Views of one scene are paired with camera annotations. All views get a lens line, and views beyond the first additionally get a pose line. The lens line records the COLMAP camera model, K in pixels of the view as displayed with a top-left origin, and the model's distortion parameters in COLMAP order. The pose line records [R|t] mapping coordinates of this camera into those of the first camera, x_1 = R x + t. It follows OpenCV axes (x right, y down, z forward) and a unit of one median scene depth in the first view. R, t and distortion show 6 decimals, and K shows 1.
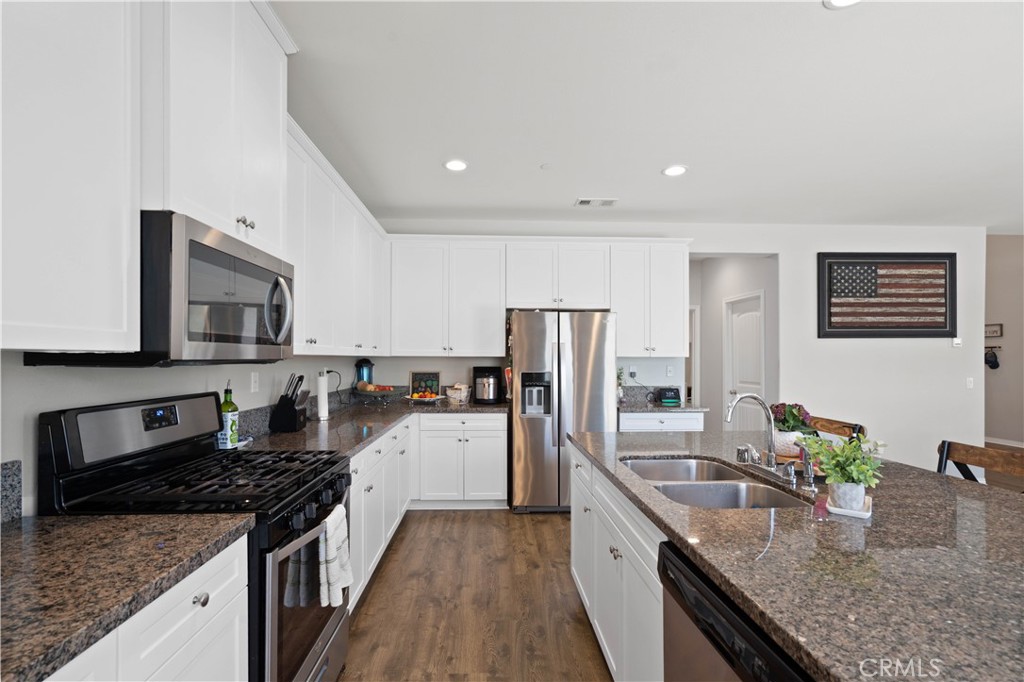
lens RADIAL K [[471.1, 0, 509.5], [0, 471.1, 357.4], [0, 0, 1]] dist [-0.000091, 0.000469]
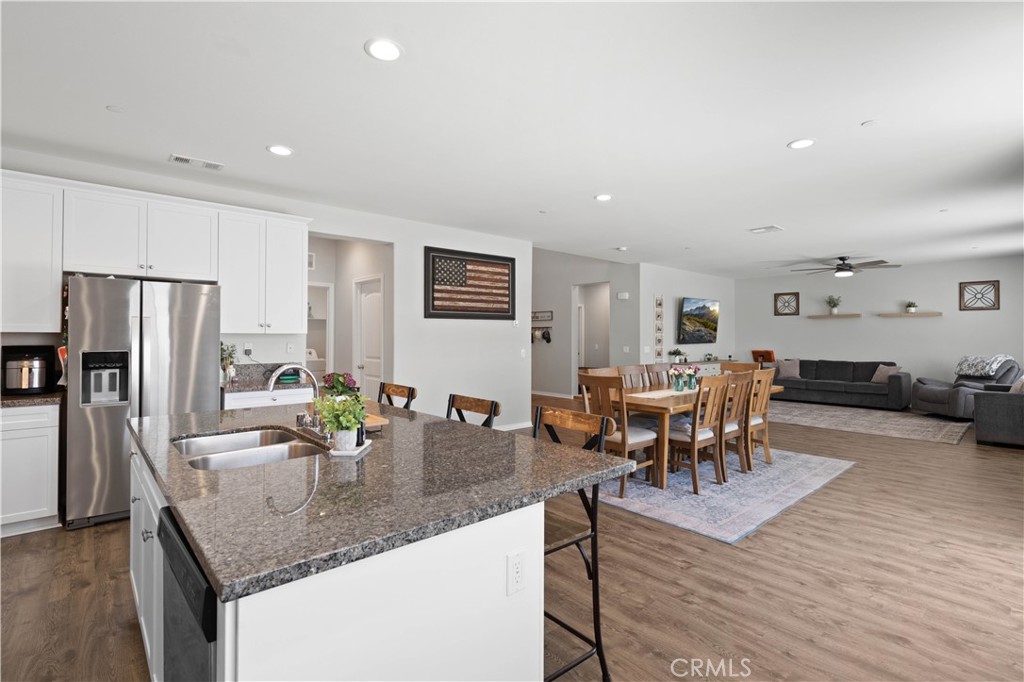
lens RADIAL K [[483.9, 0, 515.1], [0, 483.9, 329.0], [0, 0, 1]] dist [-0.000489, 0.000637]
pose [[0.776634, 0.009196, 0.629885, 0.064766], [-0.002650, 0.999932, -0.011330, -0.000328], [-0.629946, 0.007130, 0.776606, -0.091145]]
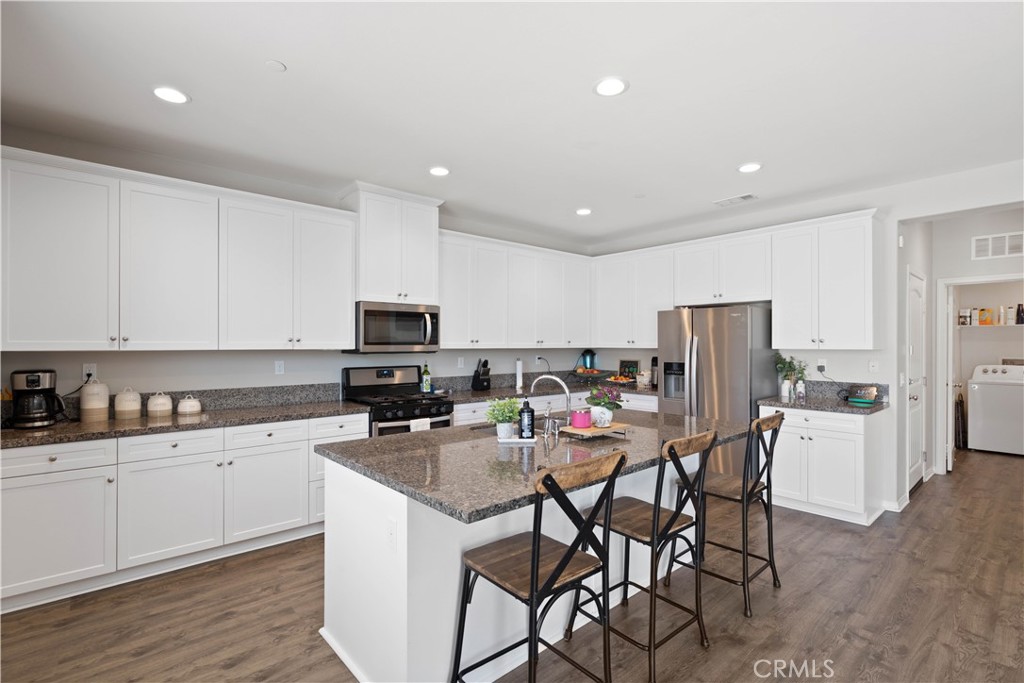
lens RADIAL K [[475.4, 0, 512.1], [0, 475.4, 345.0], [0, 0, 1]] dist [-0.001535, -0.000156]
pose [[0.625615, -0.002345, -0.780128, 0.591916], [0.002721, 0.999996, -0.000824, -0.009265], [0.780127, -0.001607, 0.625619, -0.030688]]
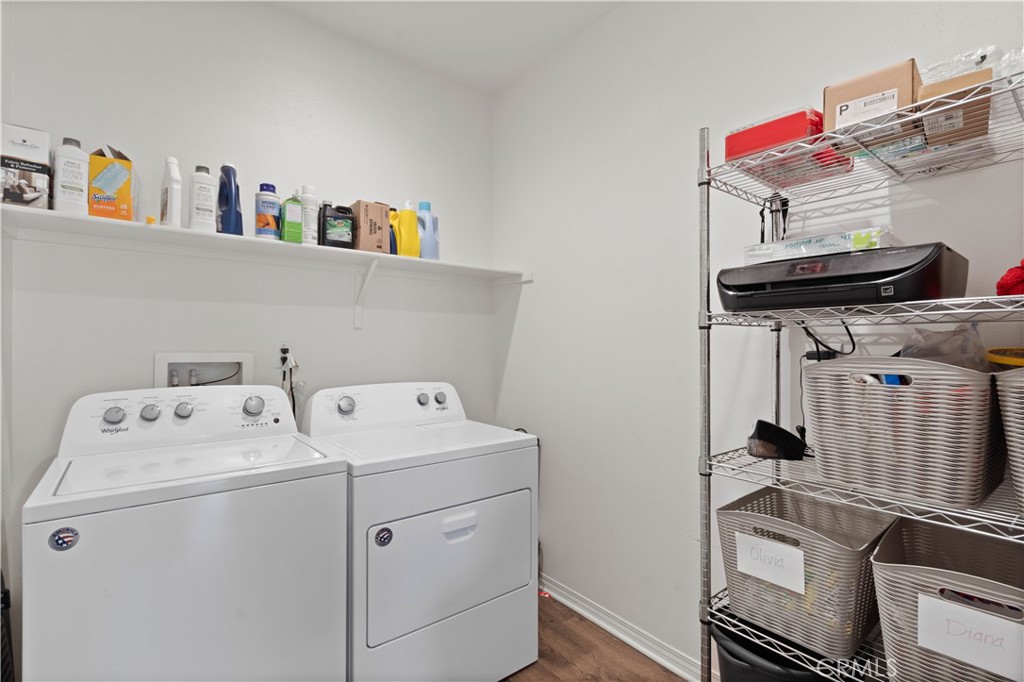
lens RADIAL K [[478.4, 0, 511.3], [0, 478.4, 349.6], [0, 0, 1]] dist [-0.002428, 0.000312]
pose [[0.812605, -0.000627, 0.582815, 0.410802], [-0.001845, 0.999992, 0.003649, 0.020680], [-0.582812, -0.004041, 0.812597, 1.449371]]
